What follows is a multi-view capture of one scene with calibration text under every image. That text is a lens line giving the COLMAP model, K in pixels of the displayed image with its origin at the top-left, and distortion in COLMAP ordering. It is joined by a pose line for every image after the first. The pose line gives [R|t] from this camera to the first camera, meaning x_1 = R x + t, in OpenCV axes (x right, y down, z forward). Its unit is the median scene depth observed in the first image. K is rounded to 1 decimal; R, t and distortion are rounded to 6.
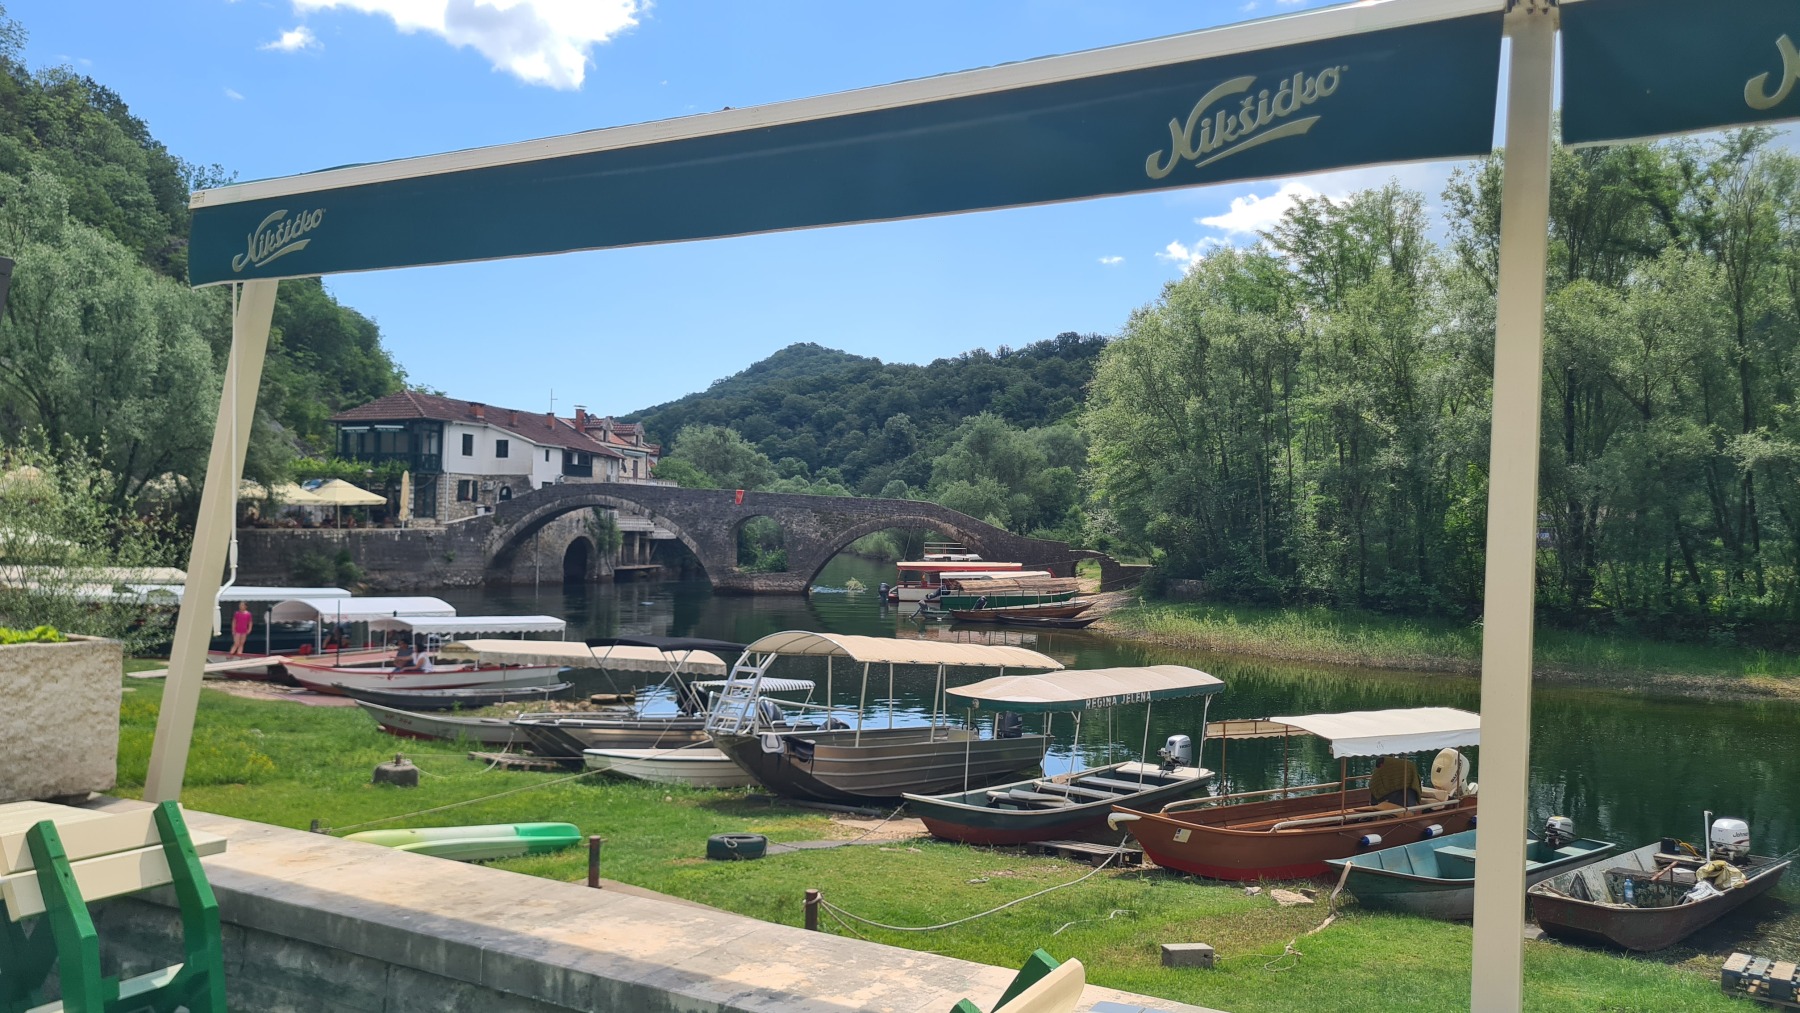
lens RADIAL K [[1328.2, 0, 904.5], [0, 1328.2, 509.3], [0, 0, 1]] dist [0.008353, -0.016881]
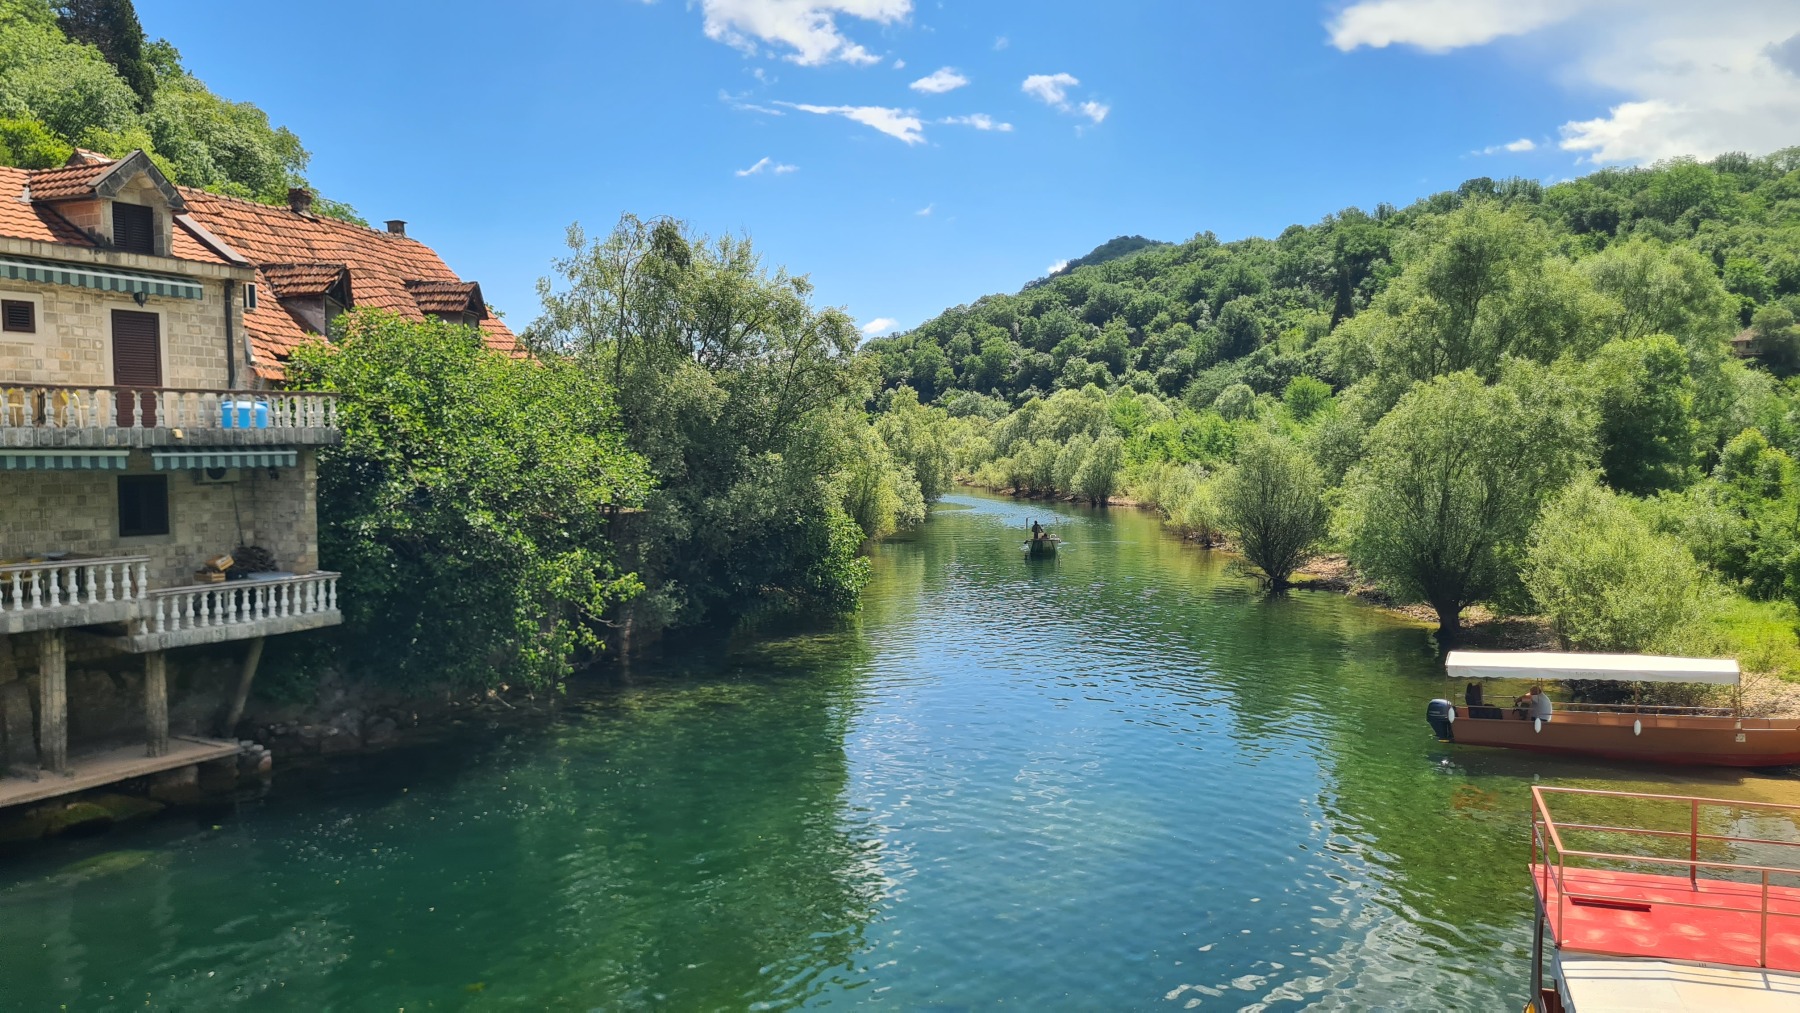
lens RADIAL K [[1328.2, 0, 897.9], [0, 1328.2, 516.9], [0, 0, 1]] dist [0.008353, -0.016881]
pose [[0.967217, -0.007122, -0.253853, -0.004688], [0.024781, 0.997483, 0.066433, -0.012162], [0.252741, -0.070546, 0.964959, 0.791907]]
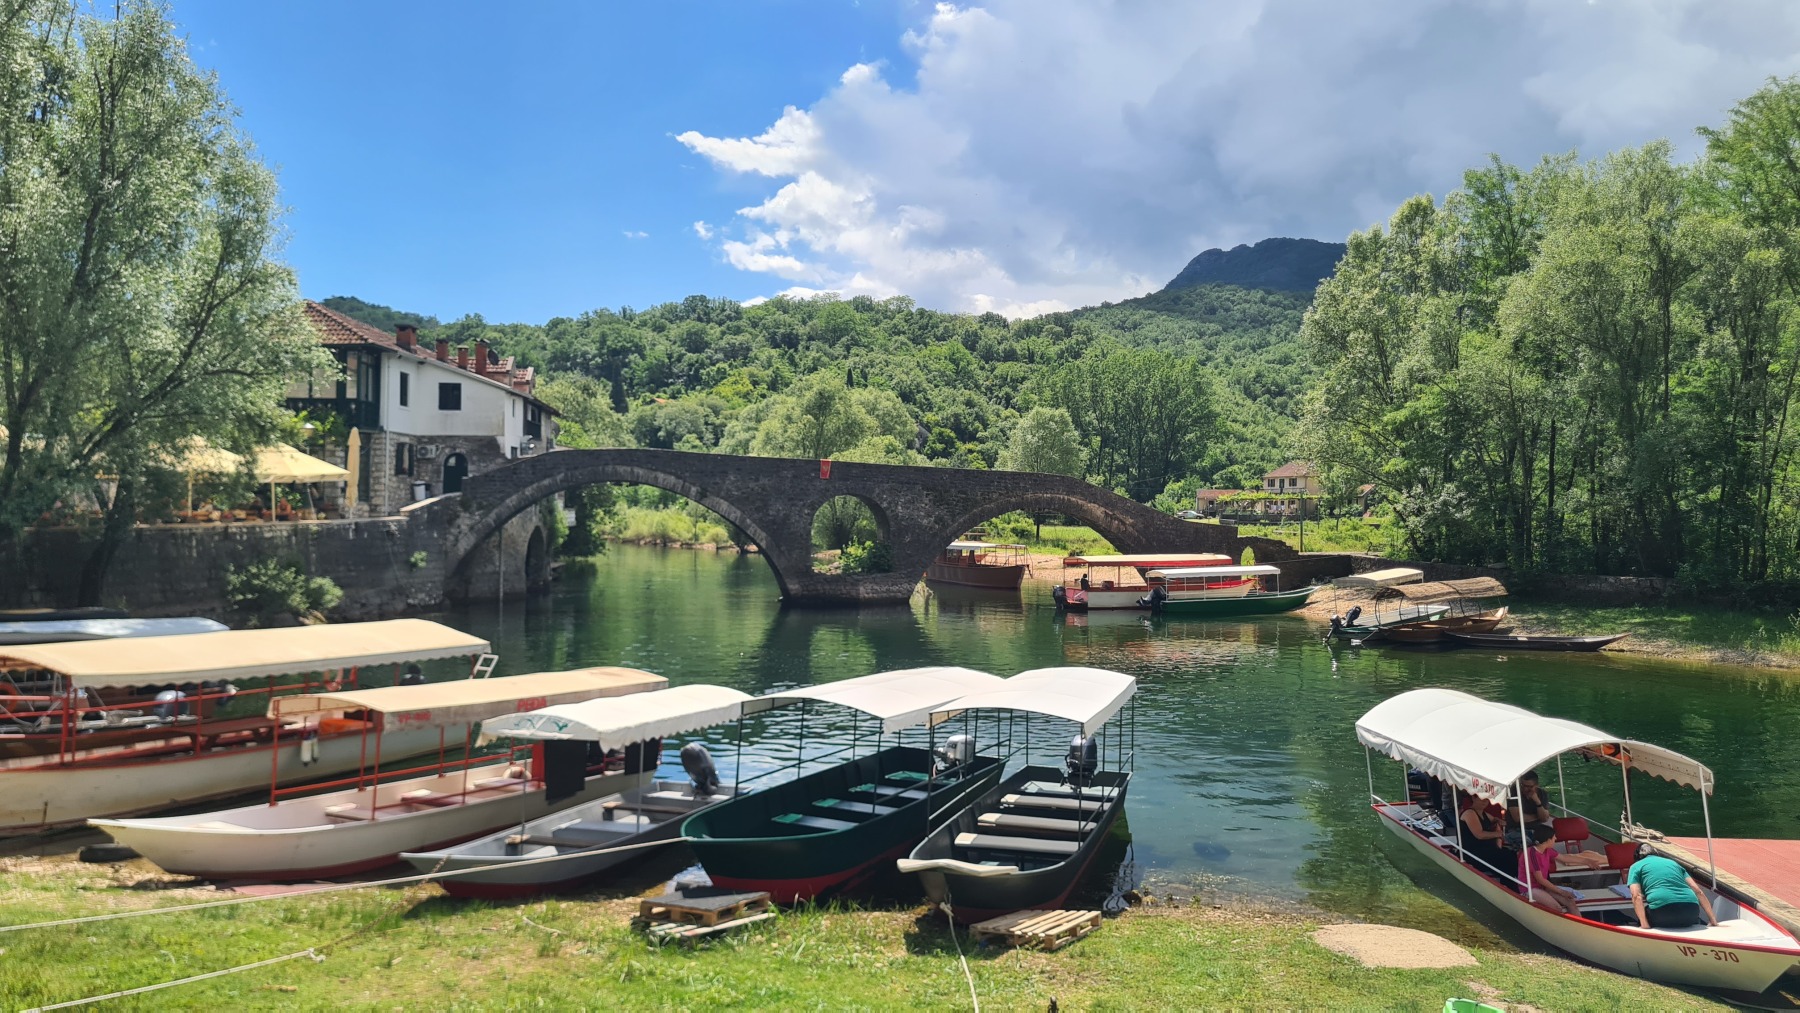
lens RADIAL K [[1328.2, 0, 898.5], [0, 1328.2, 507.1], [0, 0, 1]] dist [0.008353, -0.016881]
pose [[0.940613, -0.009327, 0.339354, -0.256706], [0.002838, 0.999804, 0.019614, -0.002084], [-0.339470, -0.017486, 0.940454, 0.240164]]
